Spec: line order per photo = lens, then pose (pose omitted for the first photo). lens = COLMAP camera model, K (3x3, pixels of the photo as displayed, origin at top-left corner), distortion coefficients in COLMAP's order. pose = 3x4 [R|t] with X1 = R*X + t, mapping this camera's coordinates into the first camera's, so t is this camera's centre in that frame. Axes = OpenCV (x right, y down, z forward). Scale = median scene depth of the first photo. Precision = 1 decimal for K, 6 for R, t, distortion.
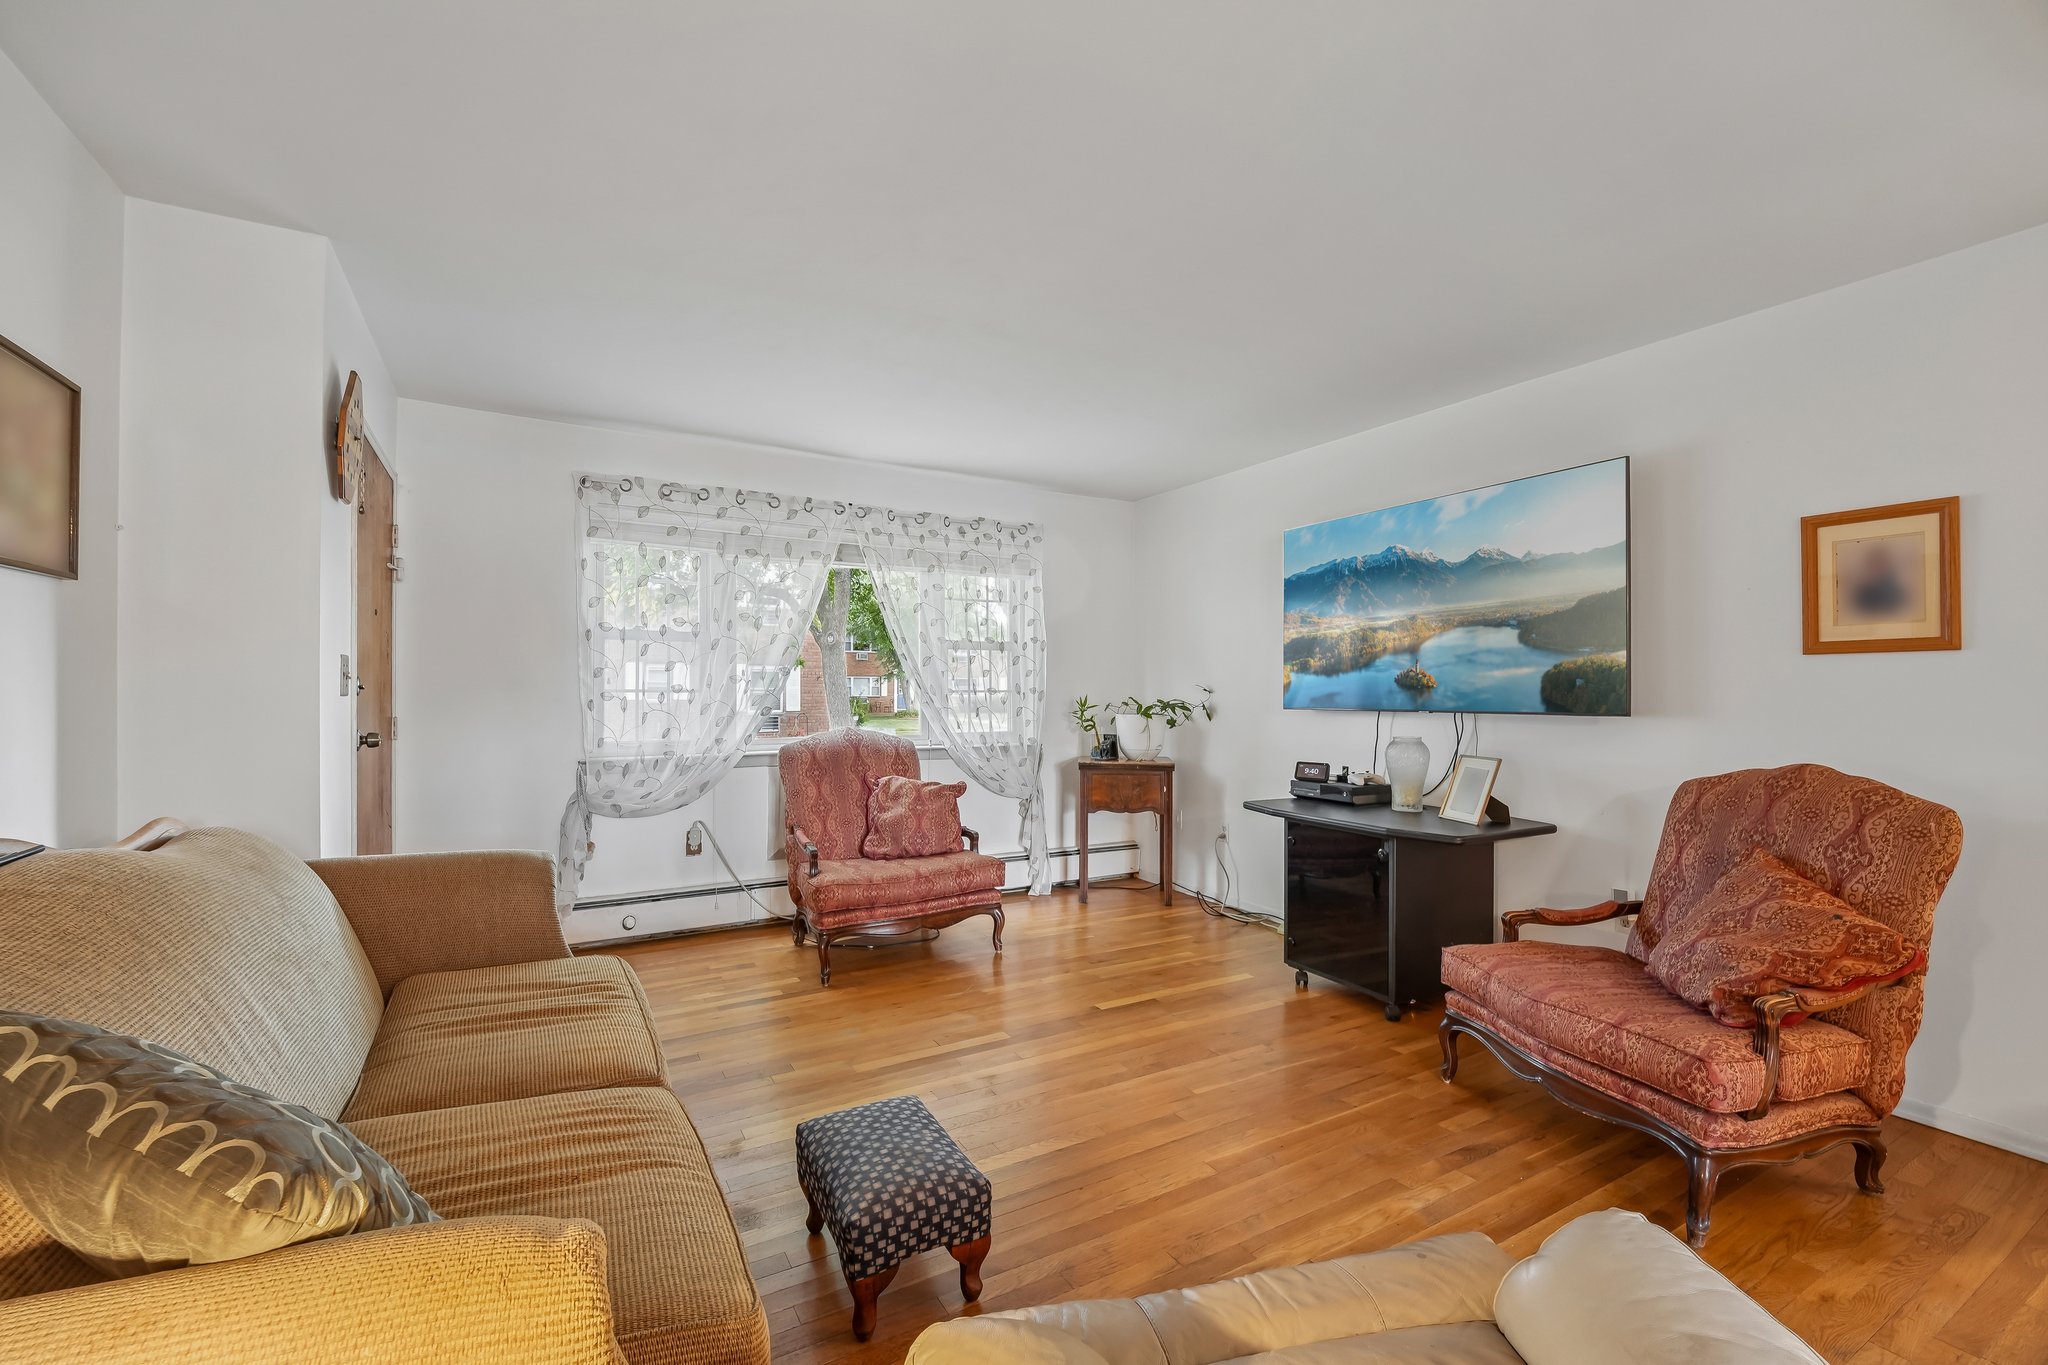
lens RADIAL K [[854.3, 0, 1010.5], [0, 854.3, 691.2], [0, 0, 1]] dist [0.016959, -0.014289]
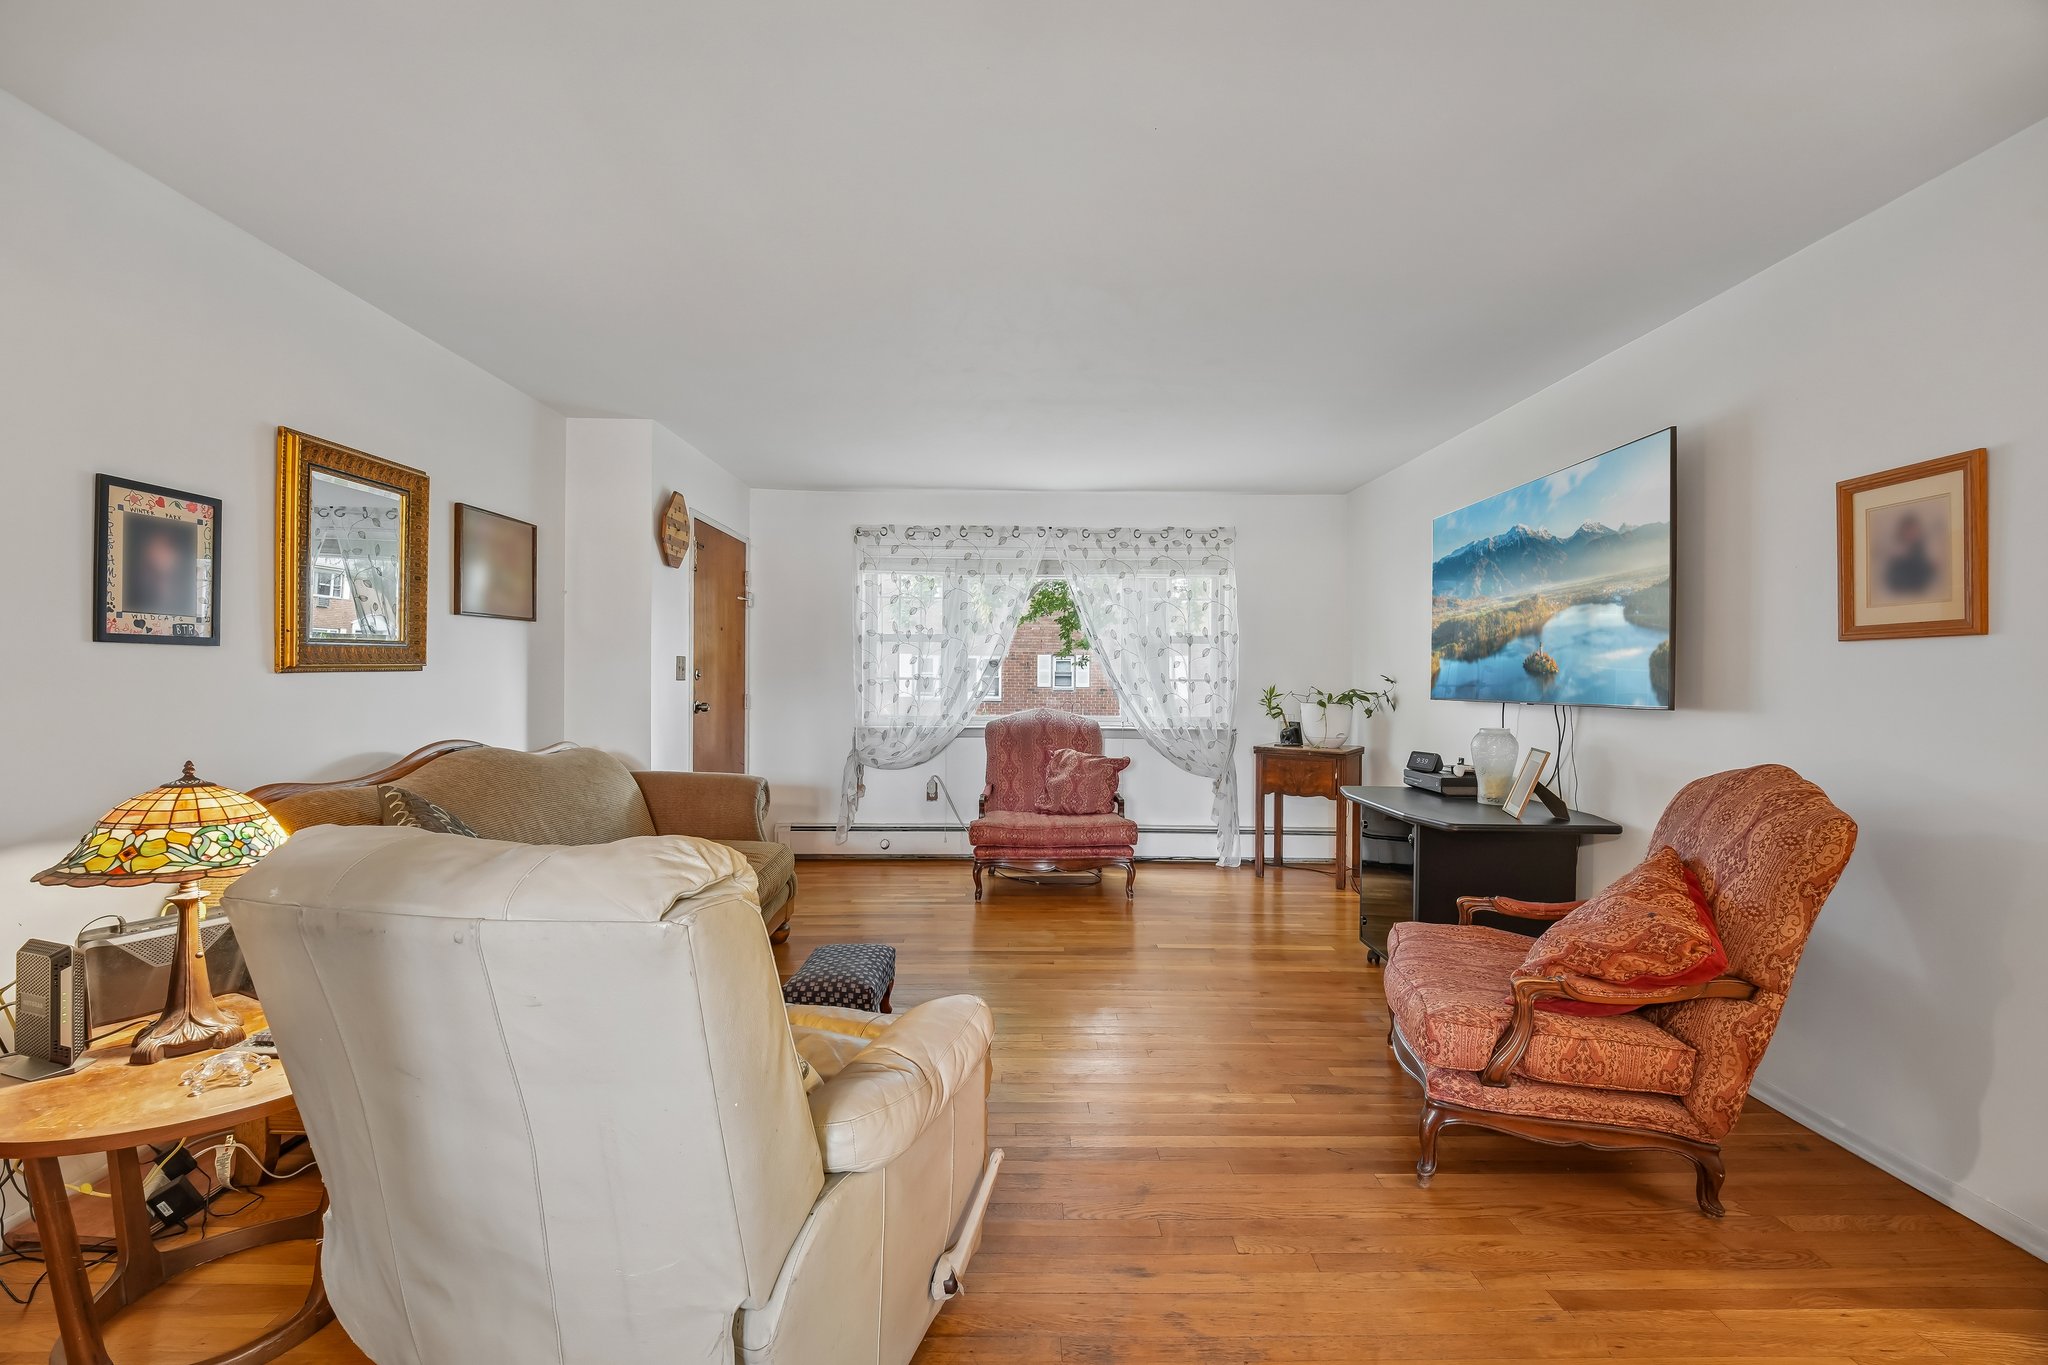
lens RADIAL K [[847.5, 0, 1012.0], [0, 847.5, 685.1], [0, 0, 1]] dist [0.016543, -0.020872]
pose [[0.869609, 0.007889, -0.493678, 0.406227], [-0.005144, 0.999963, 0.006918, -0.000116], [0.493715, -0.003477, 0.869617, -0.097561]]
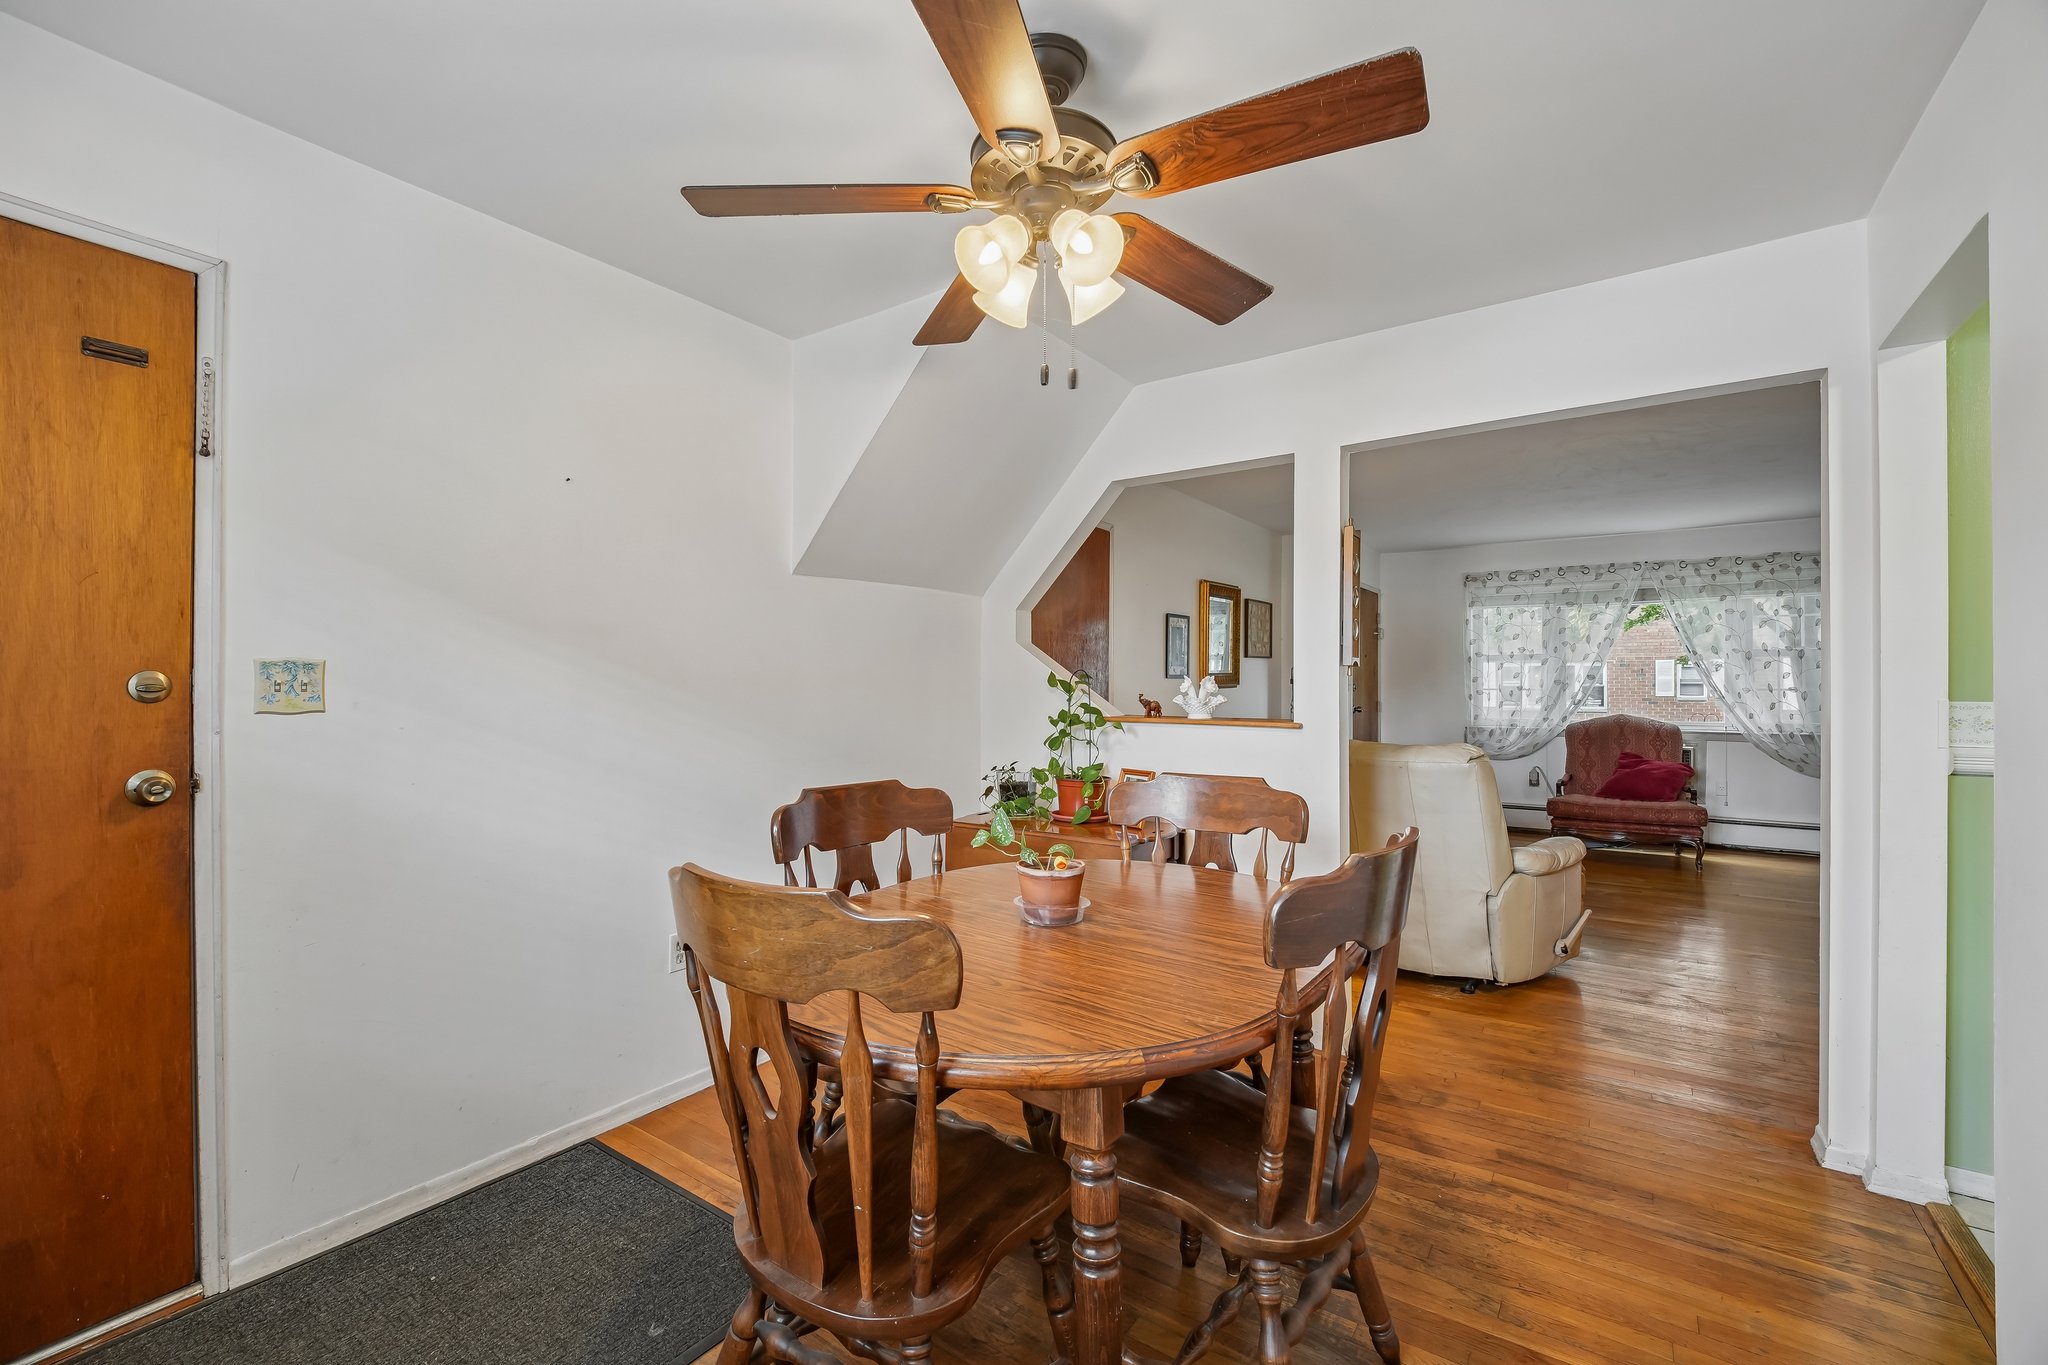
lens RADIAL K [[861.5, 0, 1024.0], [0, 861.5, 682.5], [0, 0, 1]] dist [0.002356, -0.013953]
pose [[0.428717, -0.006491, -0.903415, 0.754290], [0.001519, 0.999978, -0.006464, -0.004611], [0.903438, 0.001399, 0.428718, -0.655245]]
